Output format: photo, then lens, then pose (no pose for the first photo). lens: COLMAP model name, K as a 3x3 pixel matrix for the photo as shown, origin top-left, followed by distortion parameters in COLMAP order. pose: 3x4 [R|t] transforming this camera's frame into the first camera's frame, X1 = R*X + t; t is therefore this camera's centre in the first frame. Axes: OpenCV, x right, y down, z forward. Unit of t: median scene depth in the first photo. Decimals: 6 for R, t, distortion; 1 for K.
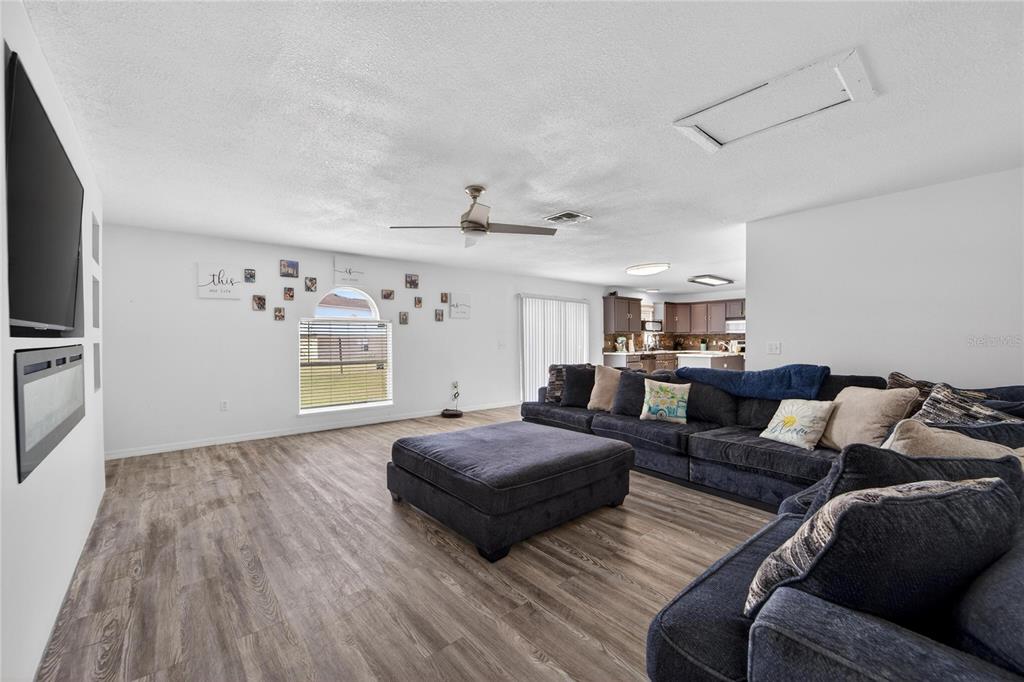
lens RADIAL K [[418.6, 0, 507.8], [0, 418.6, 346.4], [0, 0, 1]] dist [-0.001378, 0.001006]
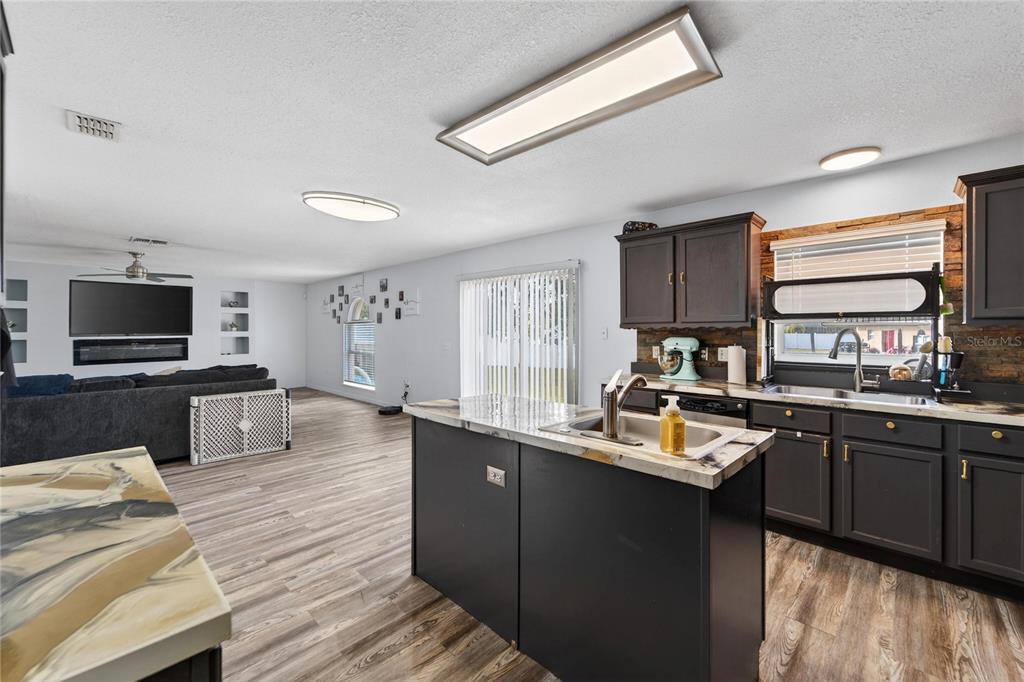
lens RADIAL K [[418.6, 0, 512.9], [0, 418.6, 332.8], [0, 0, 1]] dist [-0.001378, 0.001006]
pose [[0.090391, 0.009472, -0.995861, 0.626998], [-0.013972, 0.999868, 0.008242, -0.027648], [0.995808, 0.013169, 0.090511, 0.840572]]
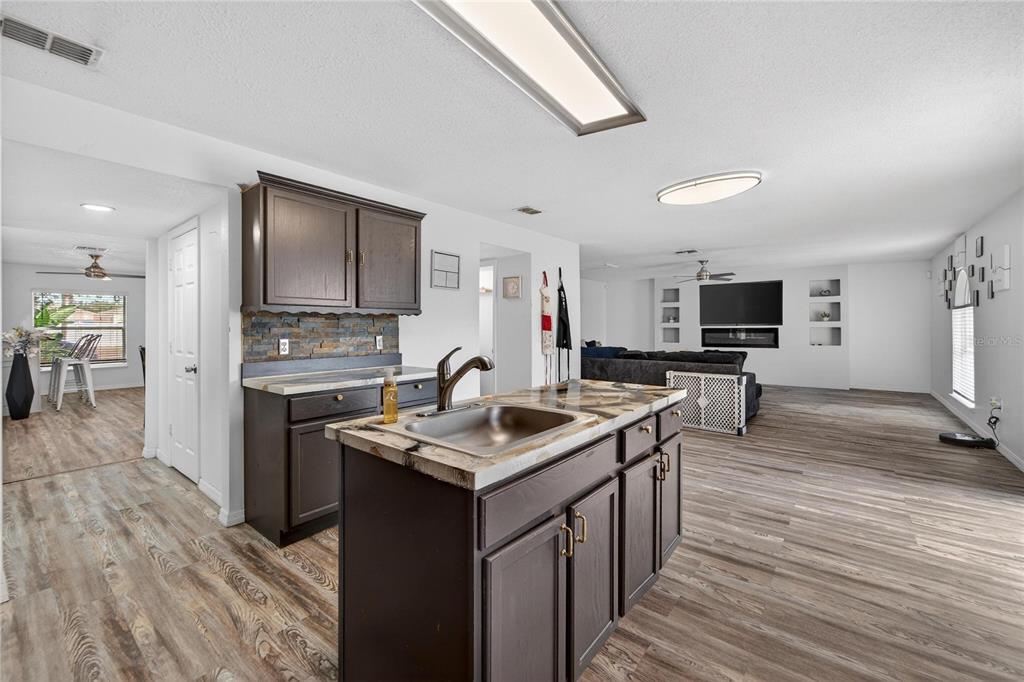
lens RADIAL K [[418.6, 0, 509.4], [0, 418.6, 331.1], [0, 0, 1]] dist [-0.001378, 0.001006]
pose [[-0.982636, 0.011372, -0.185196, 0.479462], [0.006112, 0.999562, 0.028950, -0.023800], [0.185444, 0.027316, -0.982275, 1.055339]]
